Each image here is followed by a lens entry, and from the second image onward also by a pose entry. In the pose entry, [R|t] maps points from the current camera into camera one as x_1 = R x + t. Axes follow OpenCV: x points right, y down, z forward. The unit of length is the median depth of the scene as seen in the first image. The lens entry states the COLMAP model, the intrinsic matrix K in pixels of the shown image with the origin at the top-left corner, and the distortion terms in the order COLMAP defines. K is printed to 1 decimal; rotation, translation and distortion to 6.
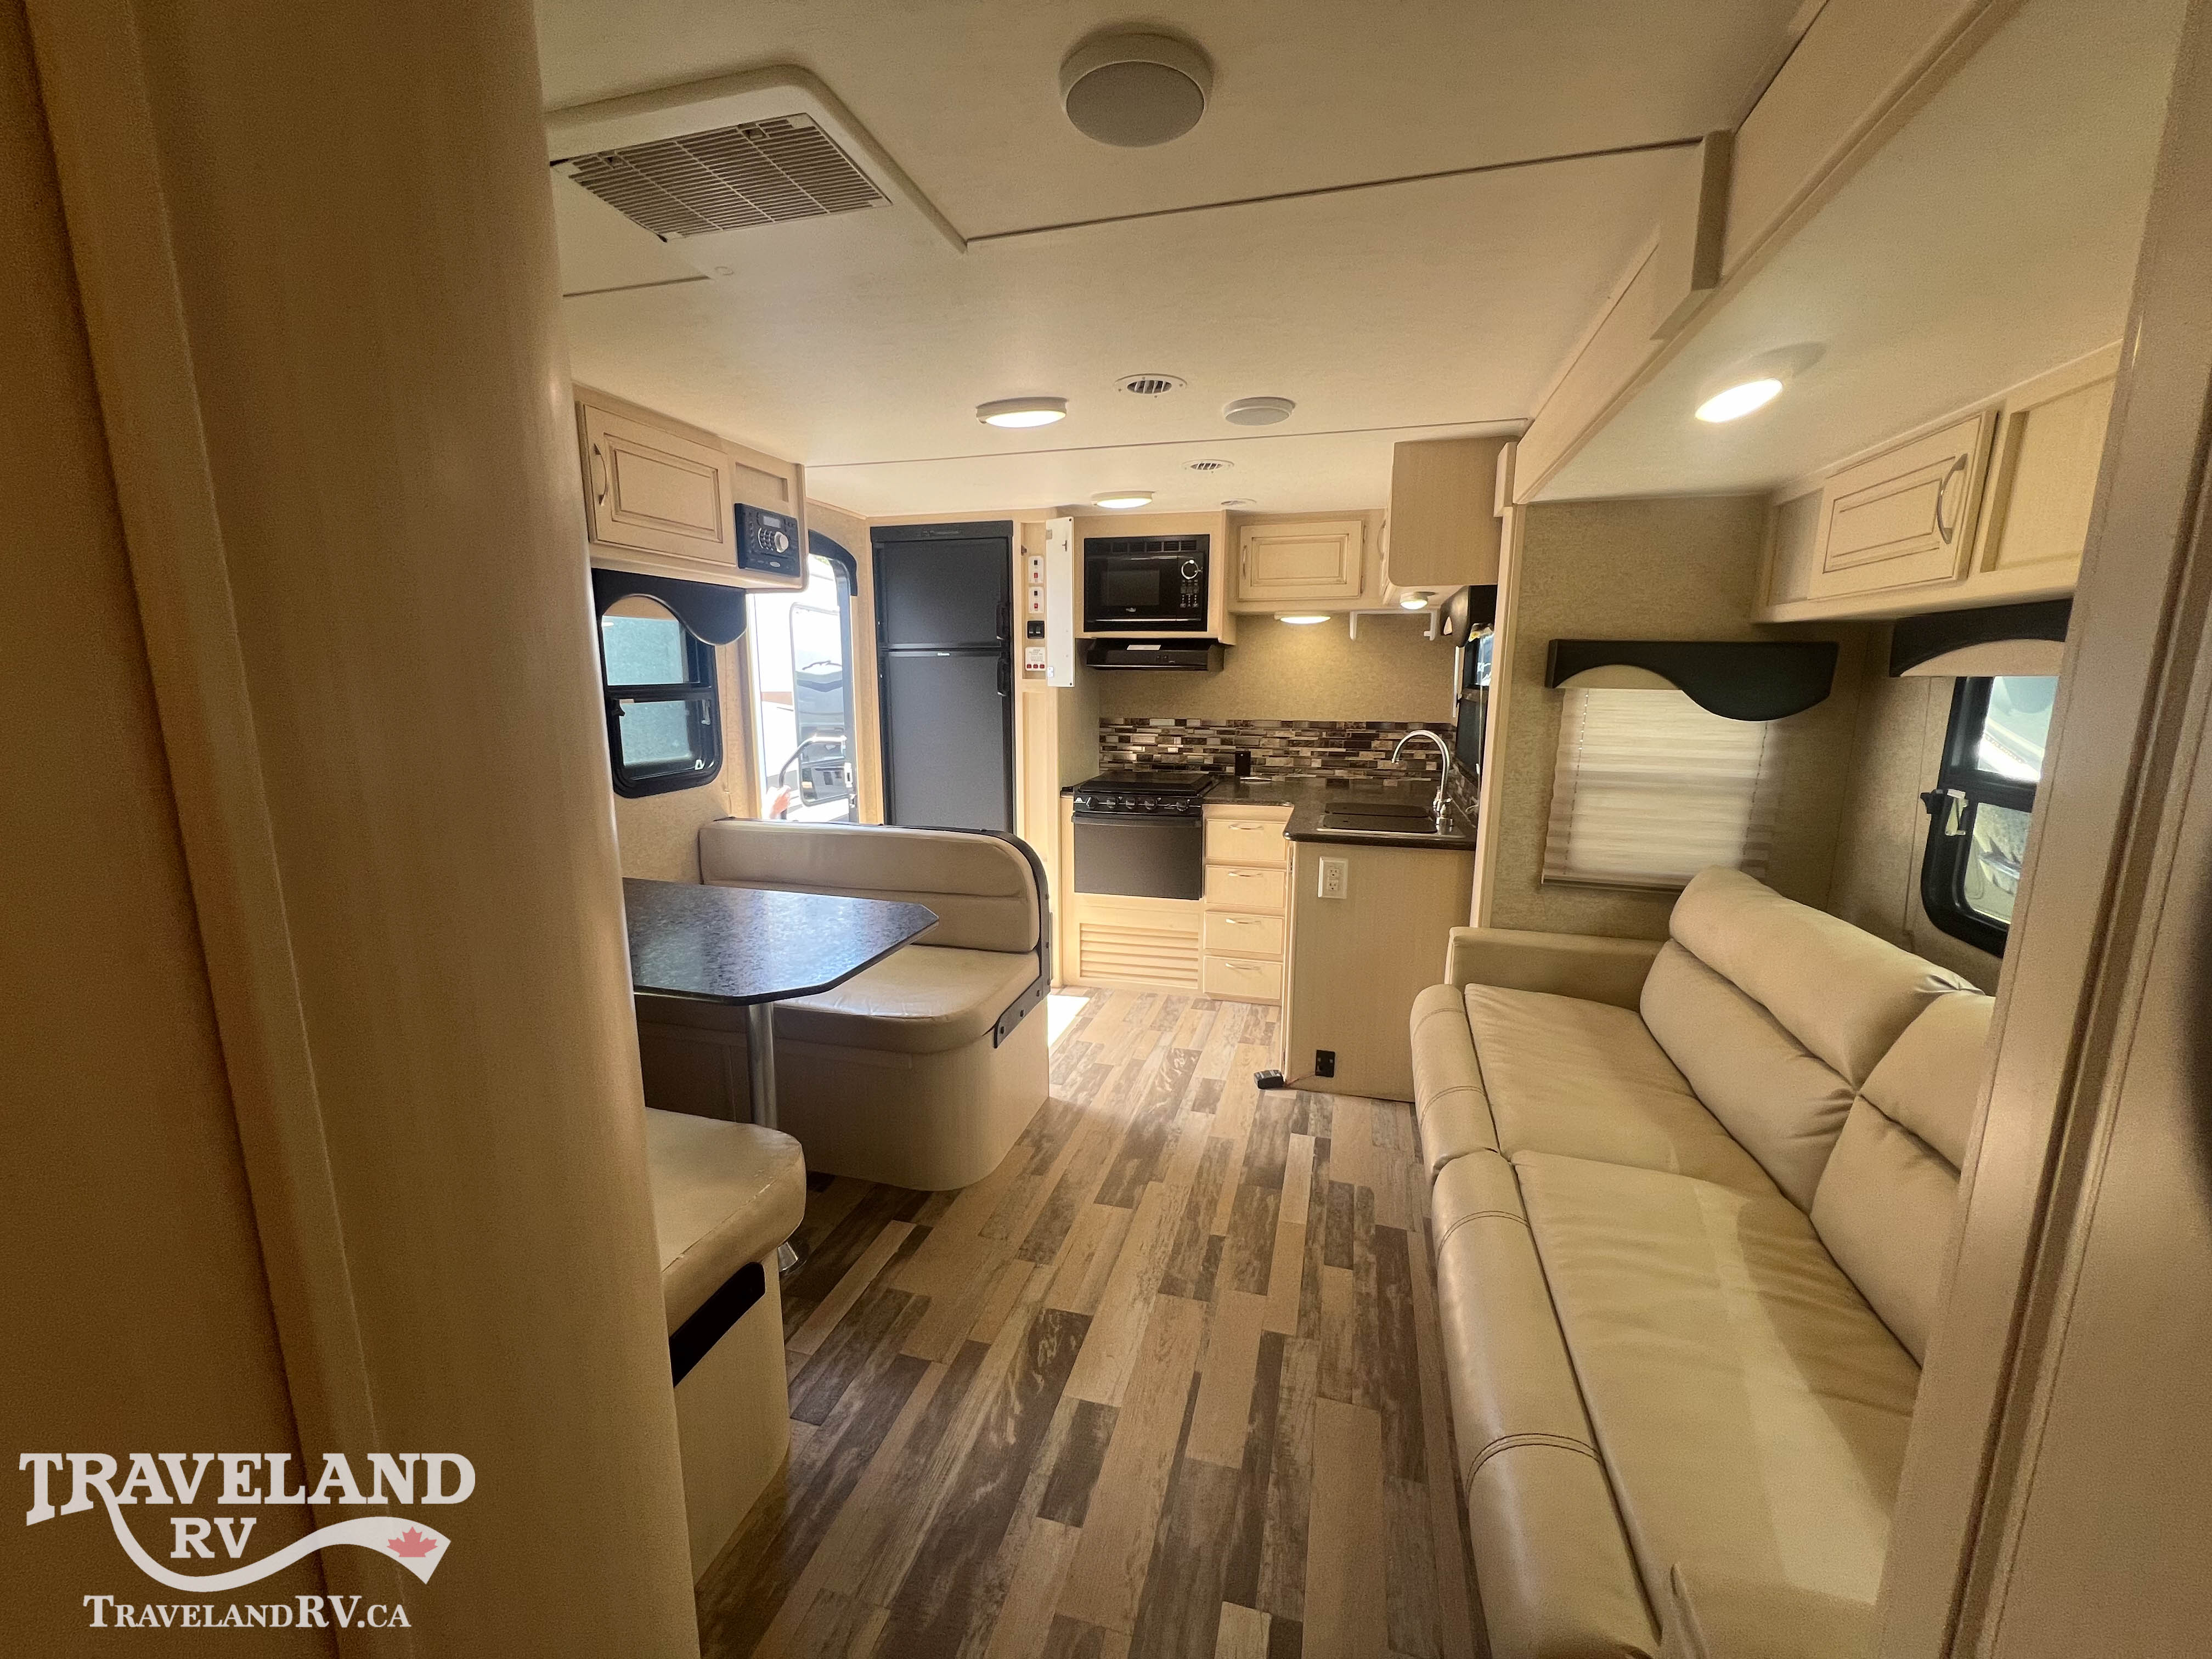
lens RADIAL K [[882.3, 0, 1101.7], [0, 882.3, 831.9], [0, 0, 1]] dist [0.001117, 0.000038]
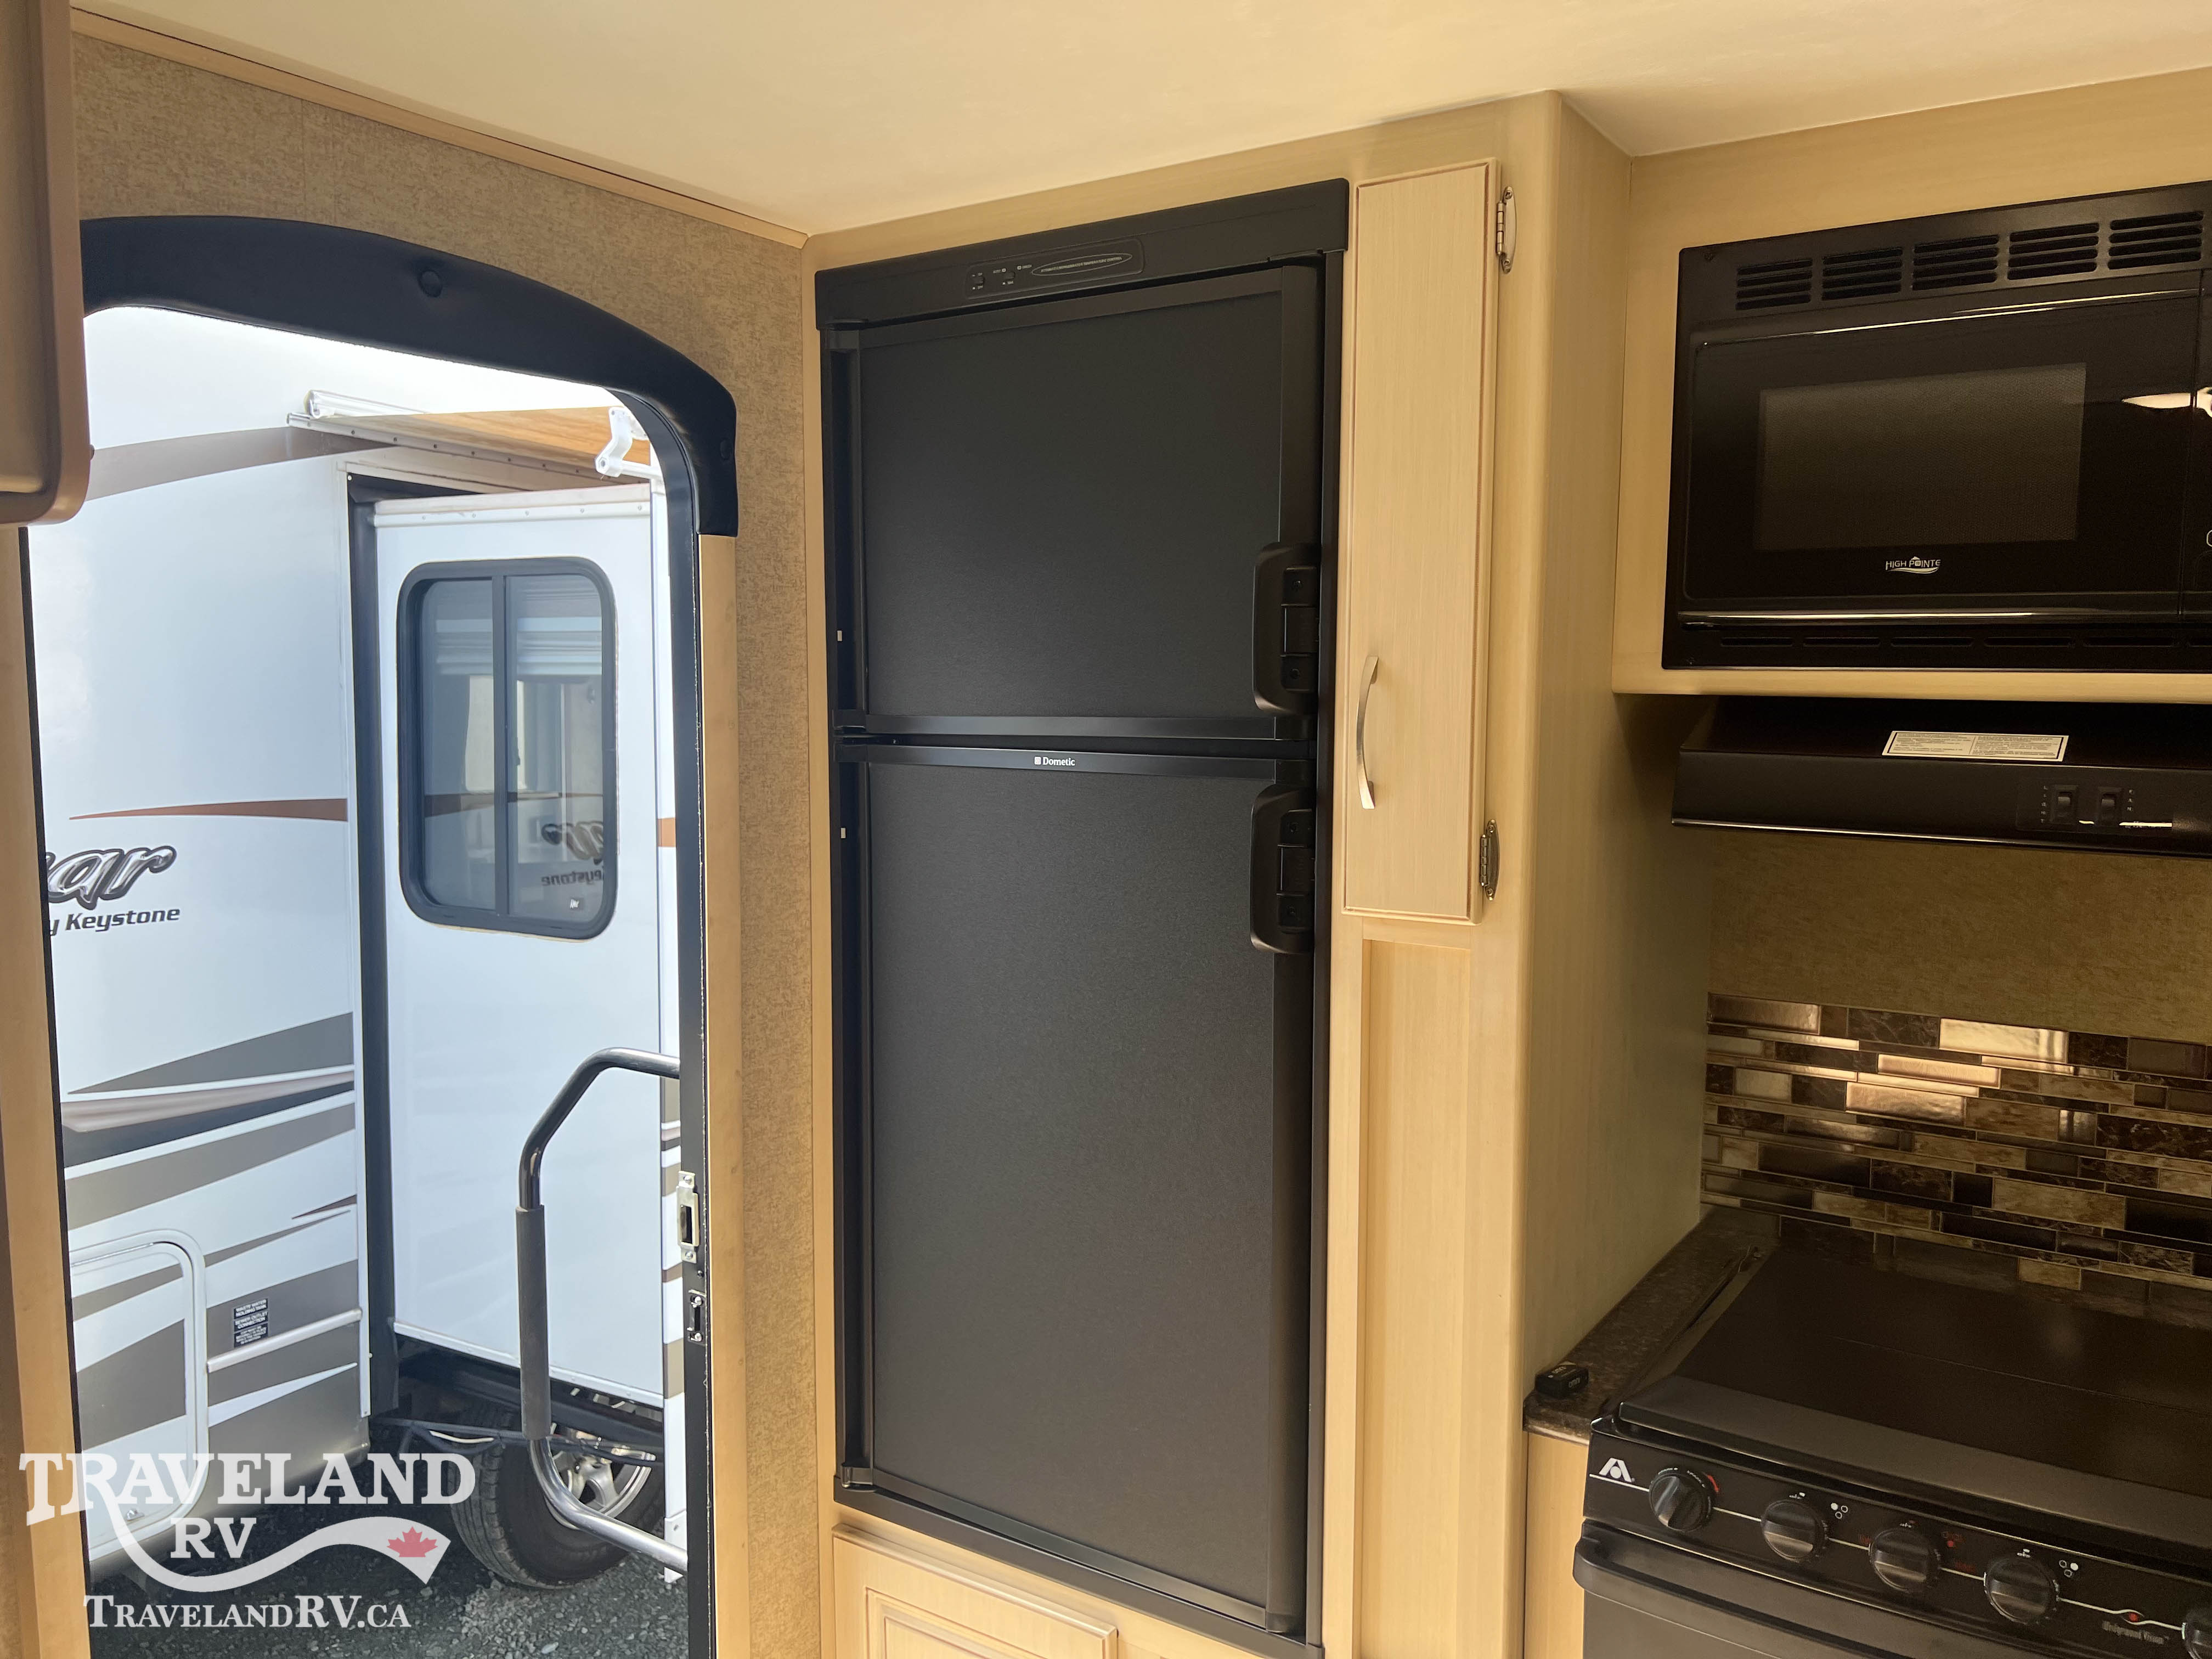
lens RADIAL K [[1677.1, 0, 1106.0], [0, 1677.1, 829.5], [0, 0, 1]] dist [0.037111, -0.039893]
pose [[0.952289, 0.029957, -0.303725, -0.023681], [-0.054914, 0.995748, -0.073965, -0.147862], [0.300218, 0.087115, 0.949884, 0.562683]]
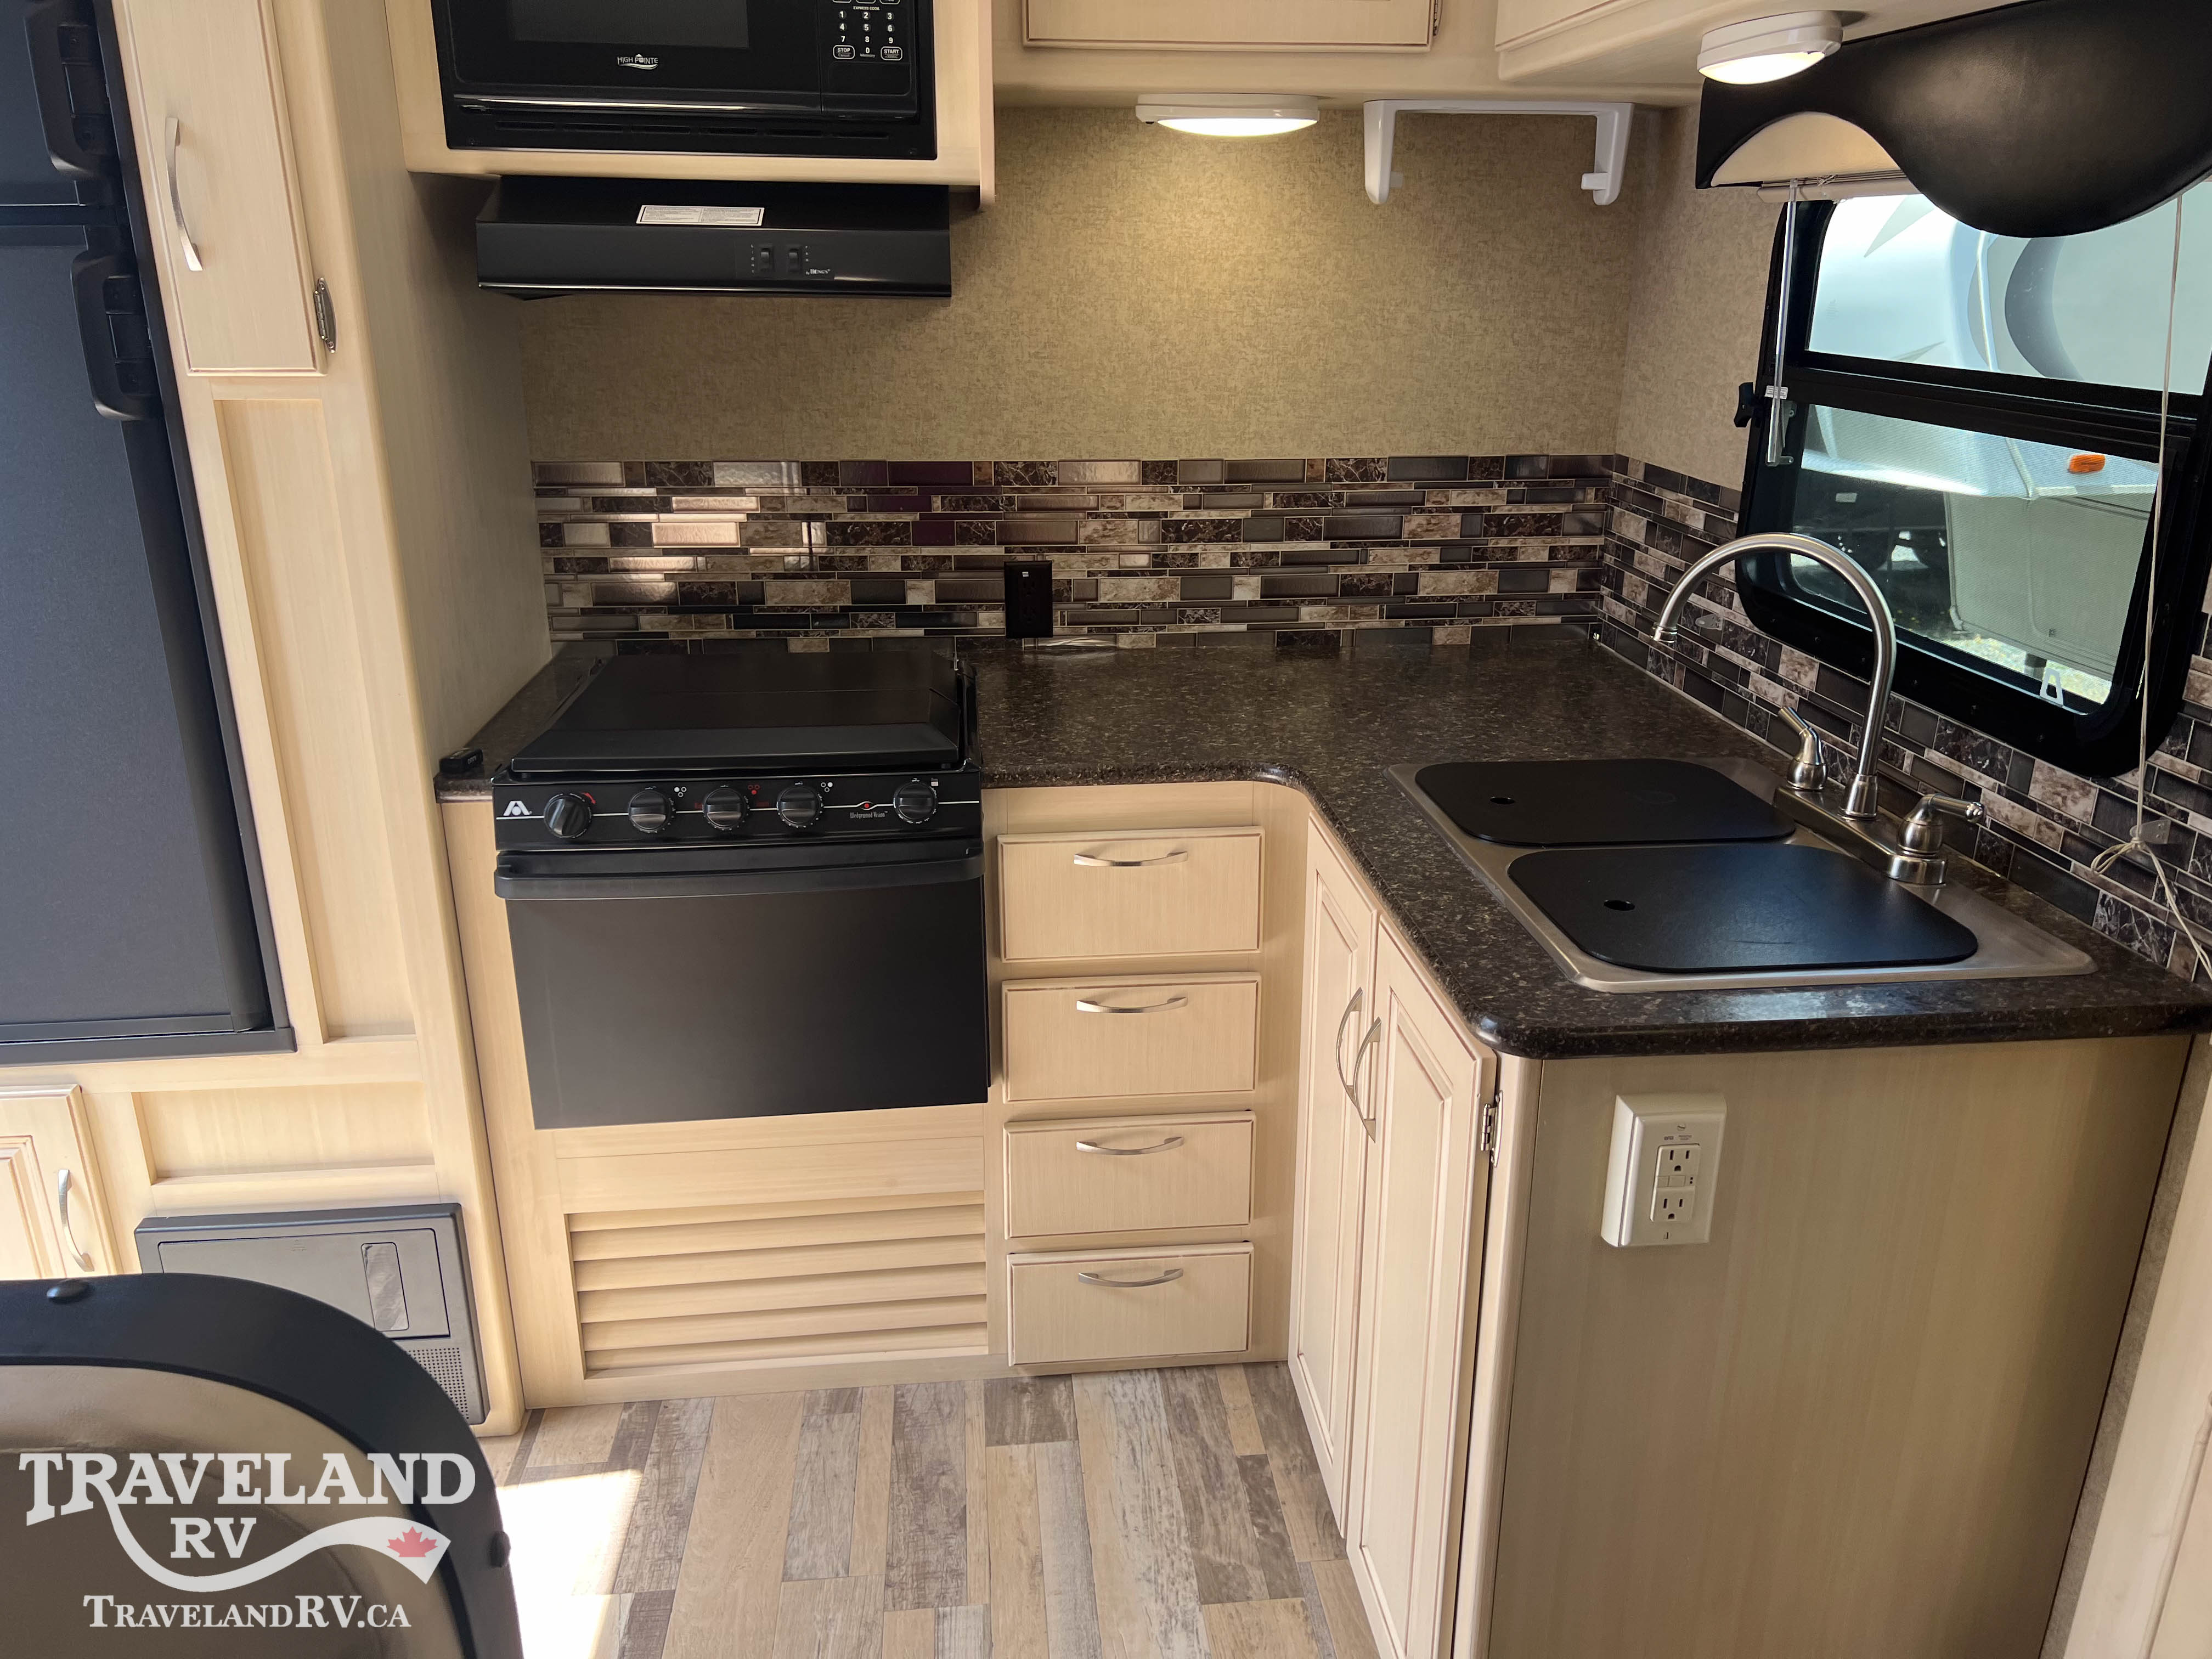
lens RADIAL K [[1675.9, 0, 1128.2], [0, 1675.9, 838.5], [0, 0, 1]] dist [0.127076, -0.197481]
pose [[0.929134, -0.118518, 0.350233, -0.034496], [0.062111, 0.983804, 0.168142, -0.100942], [-0.364489, -0.134474, 0.921447, 0.445630]]
